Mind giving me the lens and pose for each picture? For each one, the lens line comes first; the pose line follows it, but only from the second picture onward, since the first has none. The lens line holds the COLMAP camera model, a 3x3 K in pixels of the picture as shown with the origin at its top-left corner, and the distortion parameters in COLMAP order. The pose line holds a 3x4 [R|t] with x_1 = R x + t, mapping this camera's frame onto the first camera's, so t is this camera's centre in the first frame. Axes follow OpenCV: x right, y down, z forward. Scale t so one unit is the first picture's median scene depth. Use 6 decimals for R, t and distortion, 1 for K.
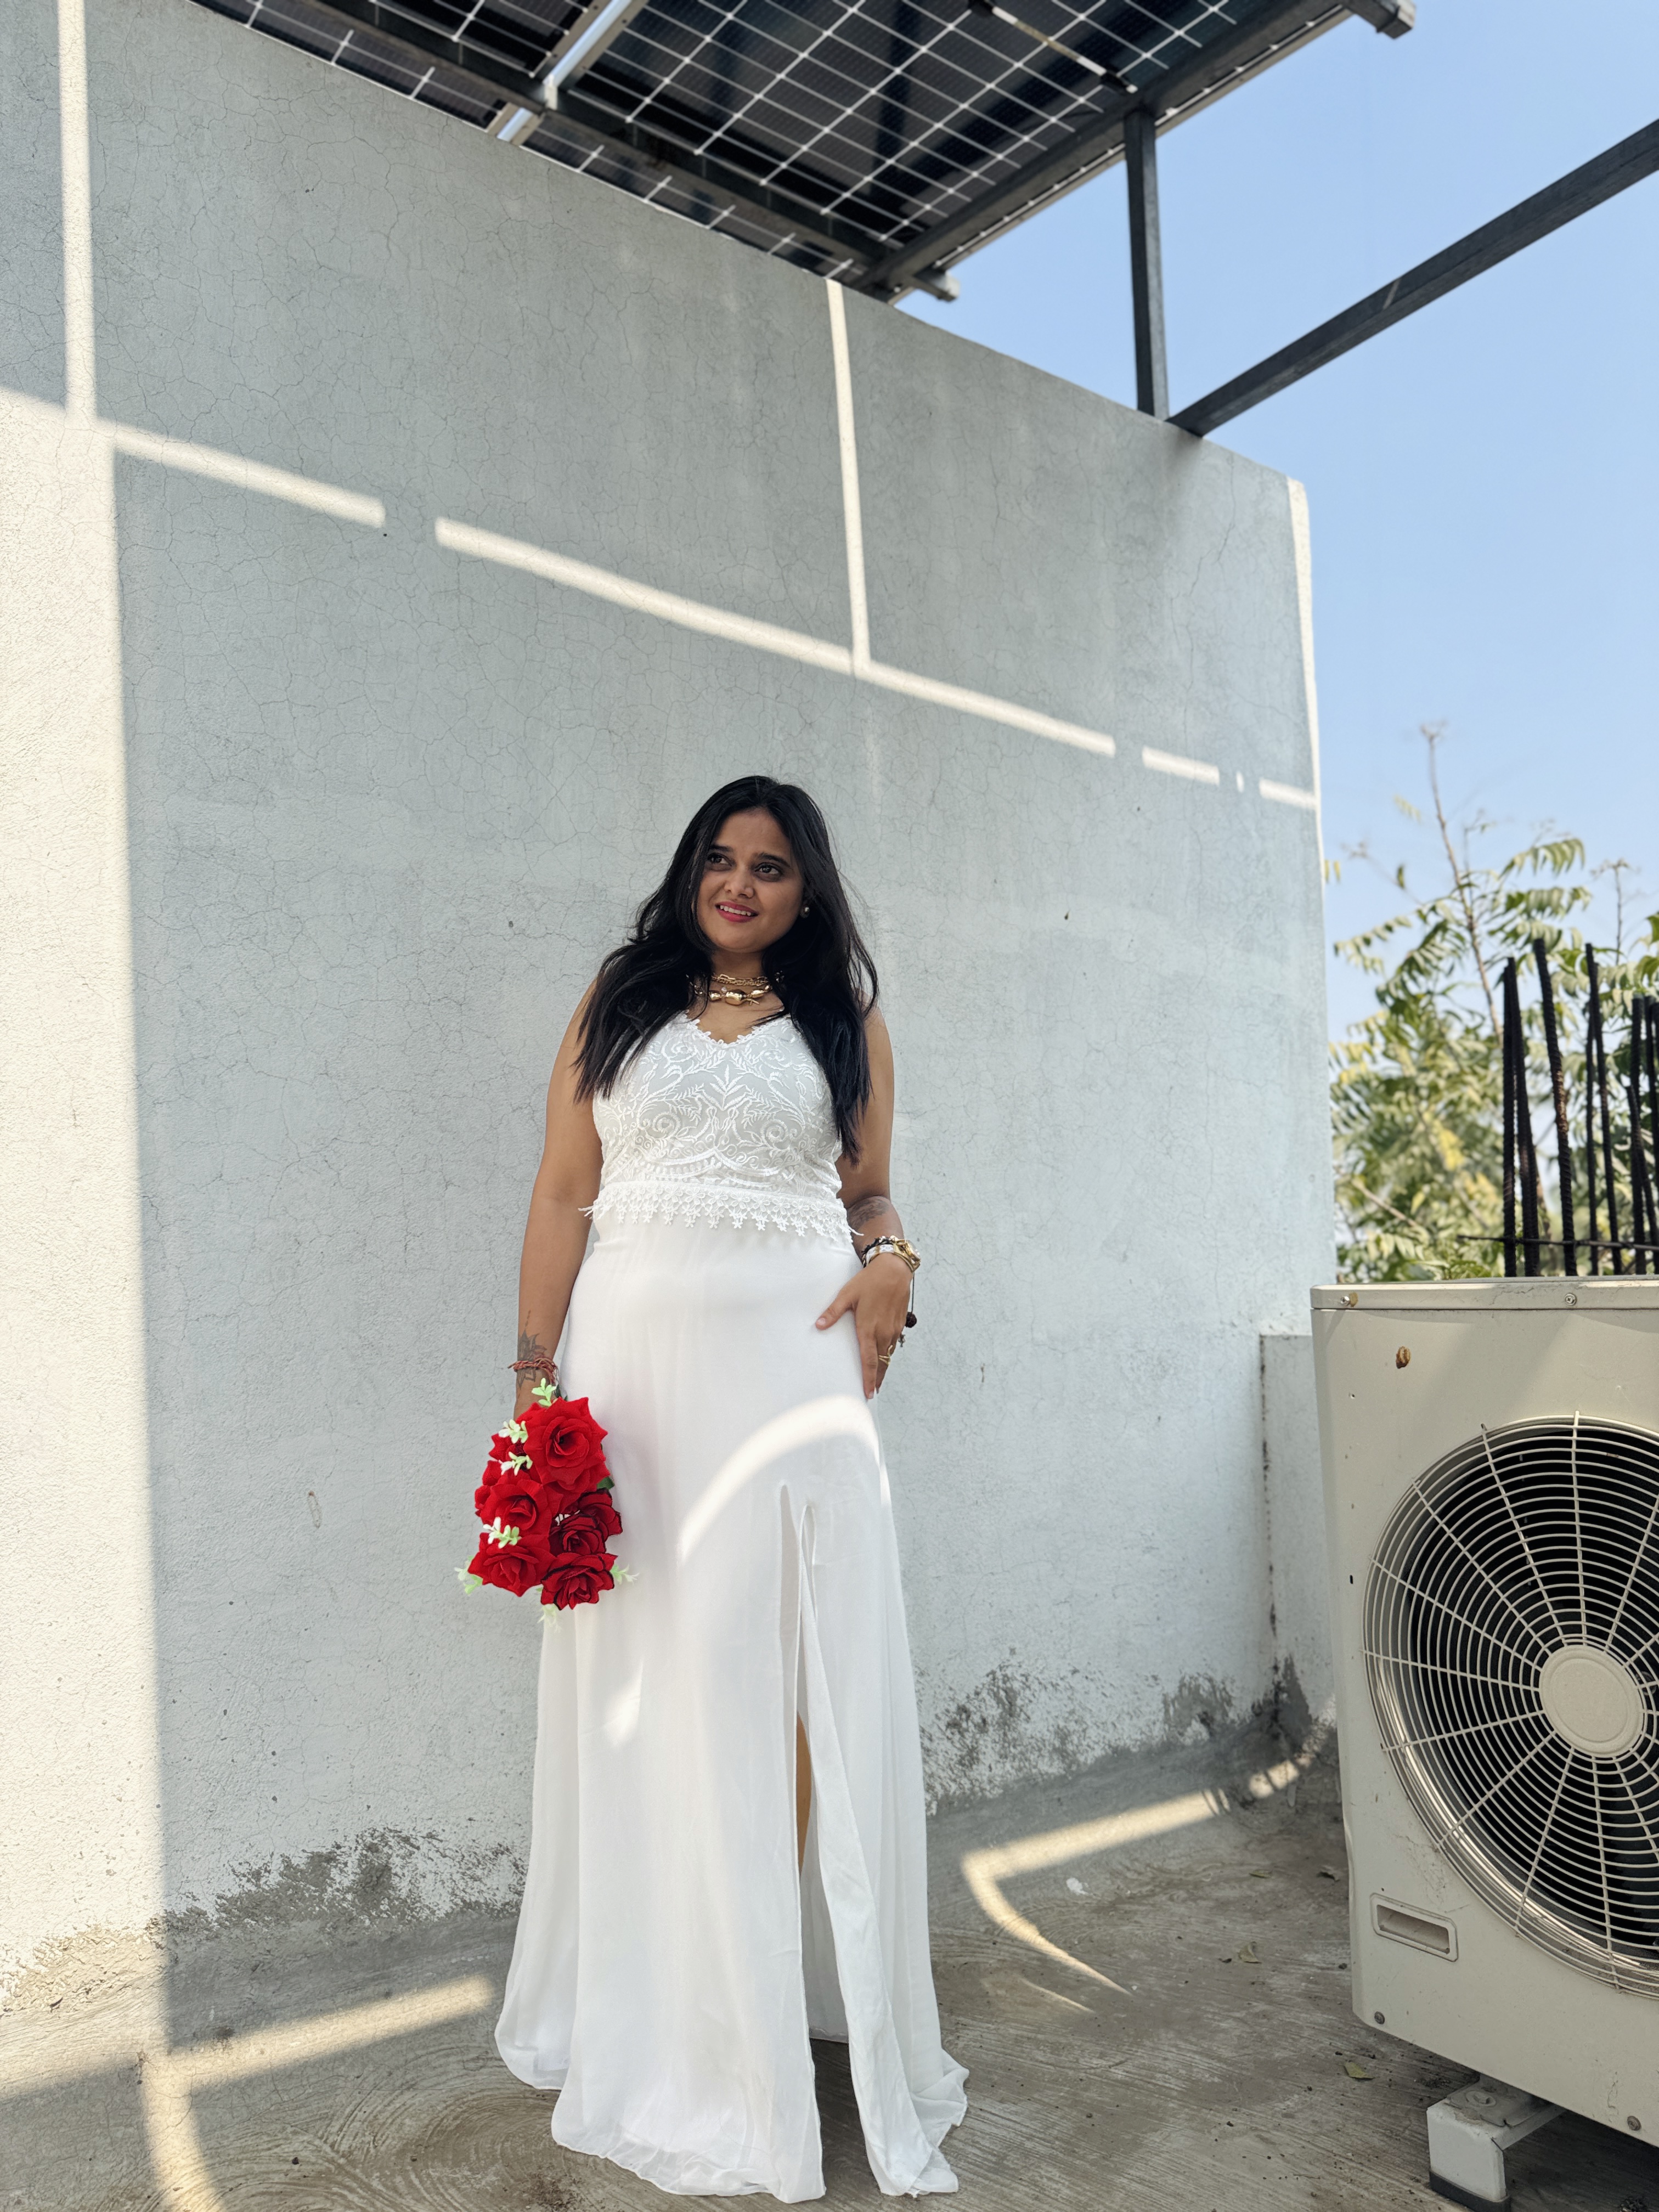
lens RADIAL K [[1585.5, 0, 829.5], [0, 1585.5, 1106.0], [0, 0, 1]] dist [0.010924, -0.016929]
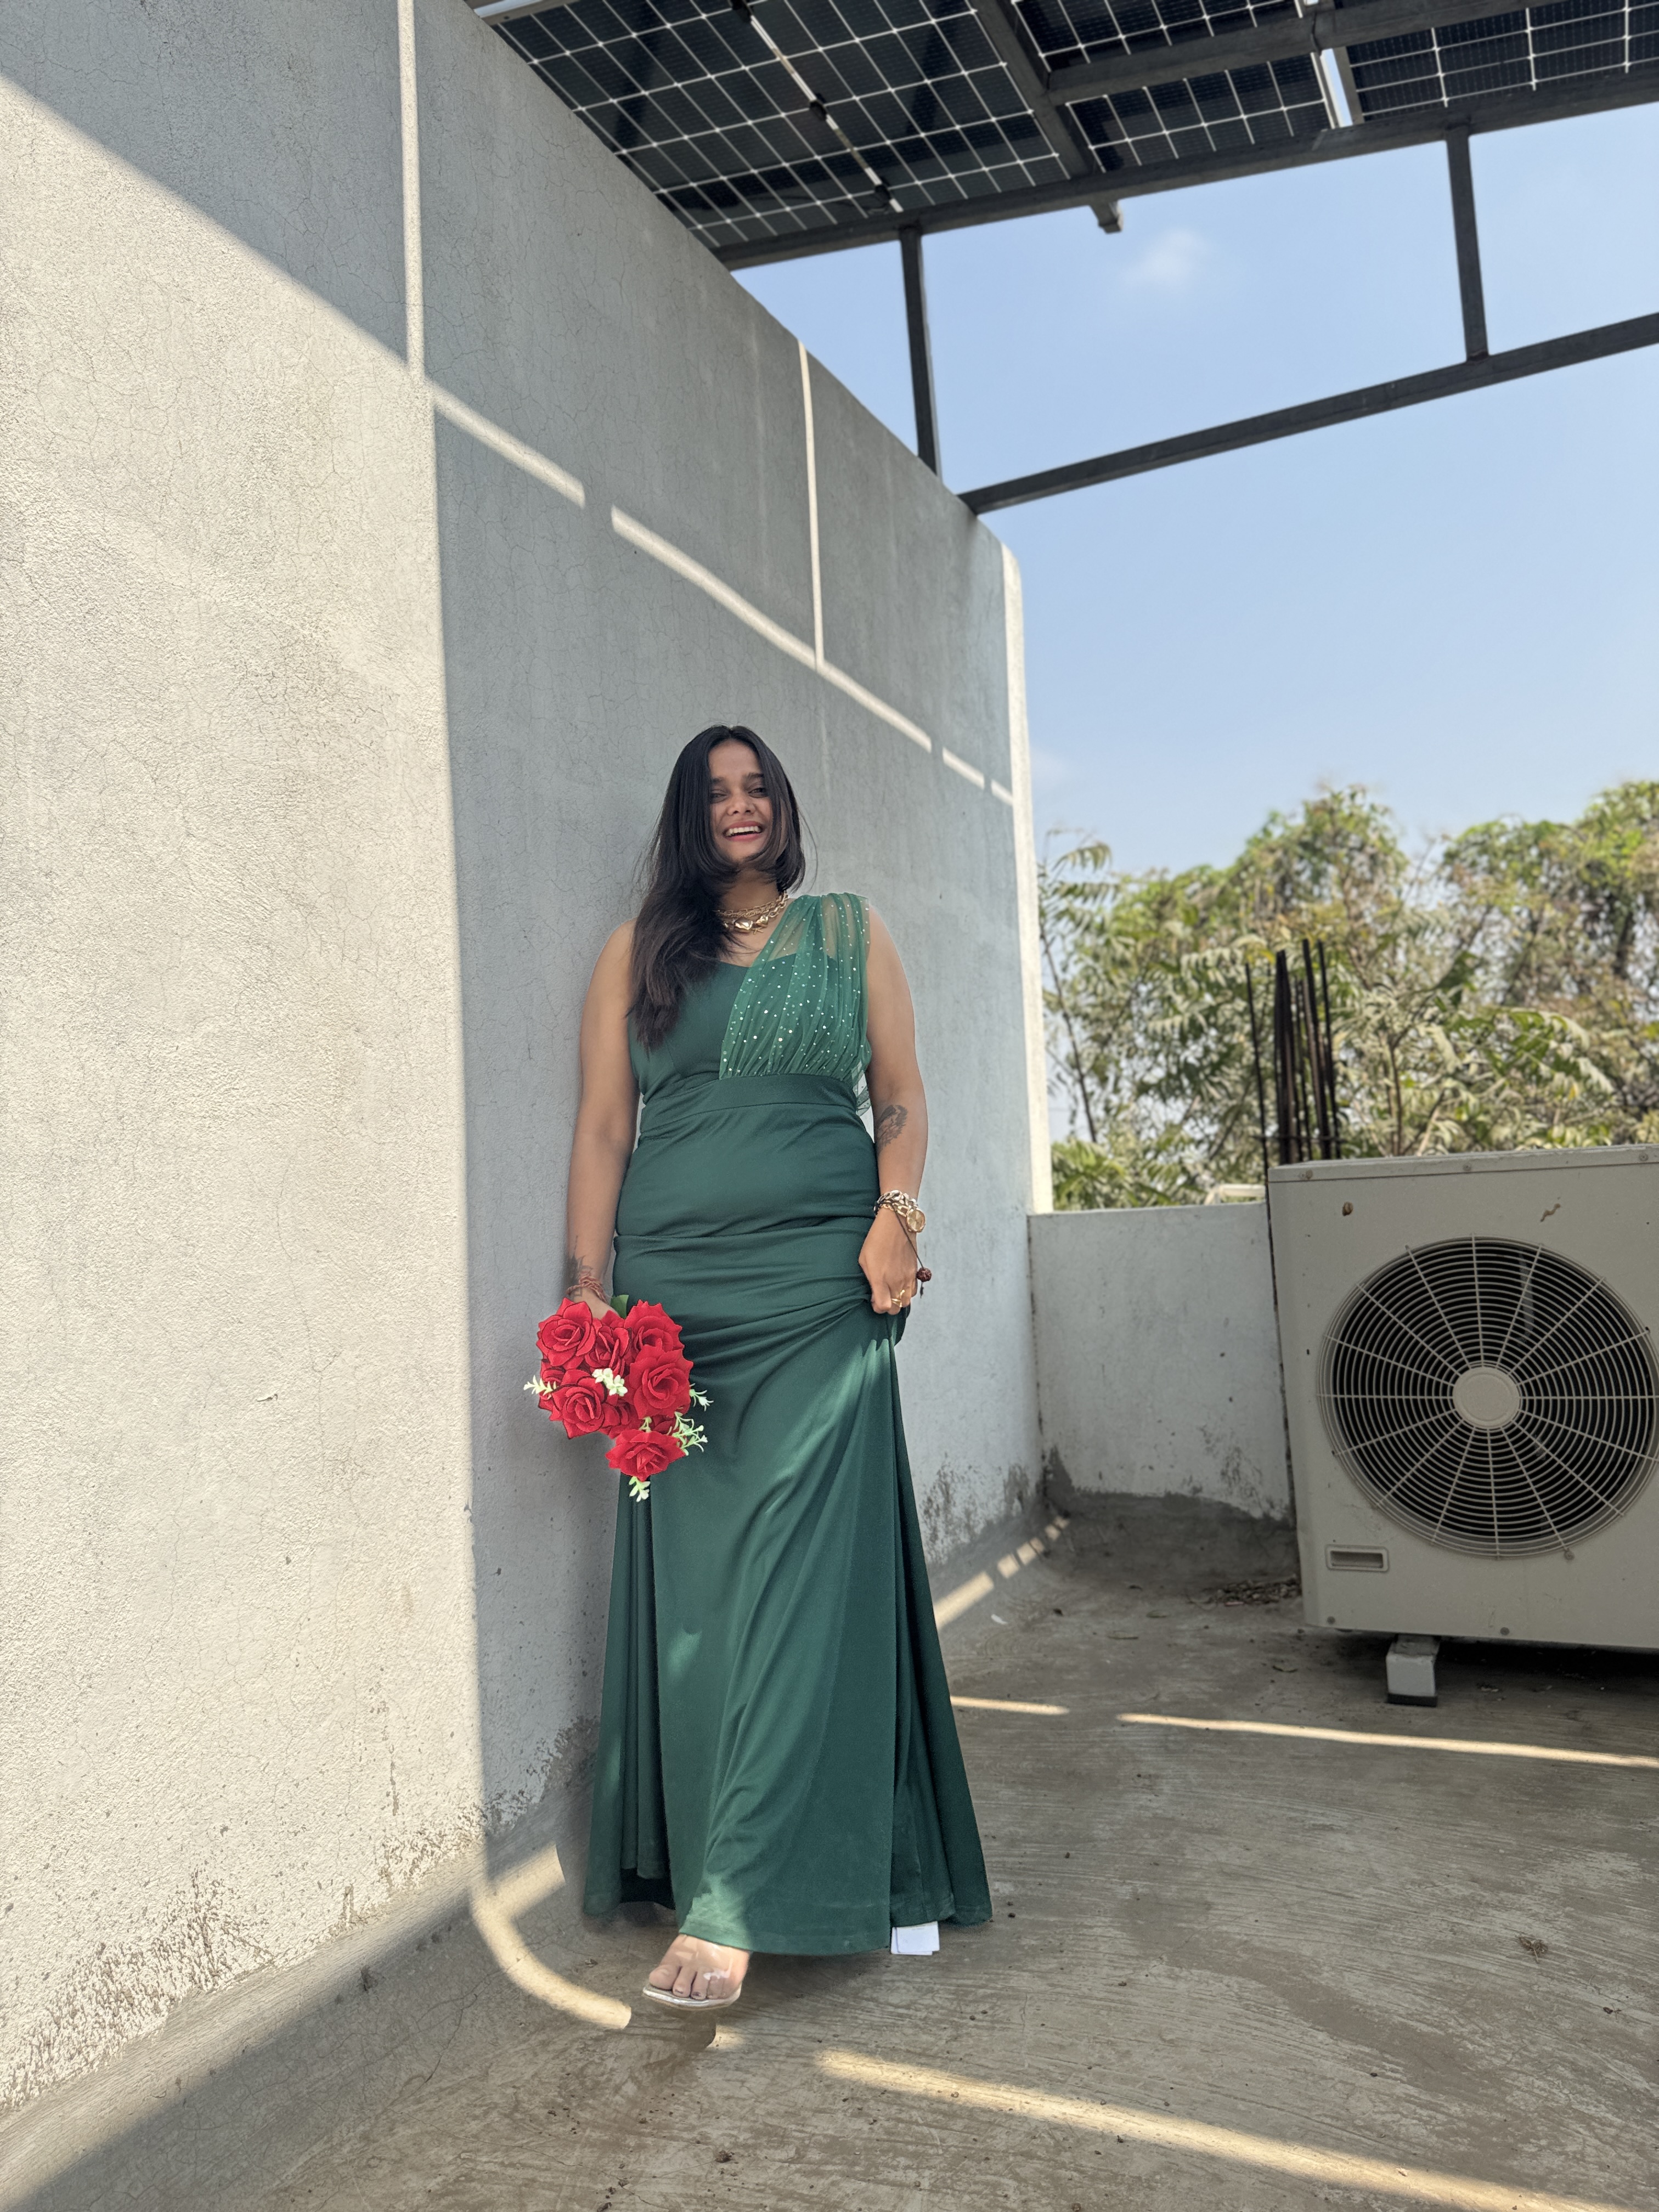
lens RADIAL K [[1584.4, 0, 822.2], [0, 1584.4, 1104.1], [0, 0, 1]] dist [0.007549, -0.017588]
pose [[0.862697, 0.002776, 0.505713, -0.615339], [-0.026610, 0.998849, 0.039910, 0.004362], [-0.505020, -0.047887, 0.861778, -0.061148]]
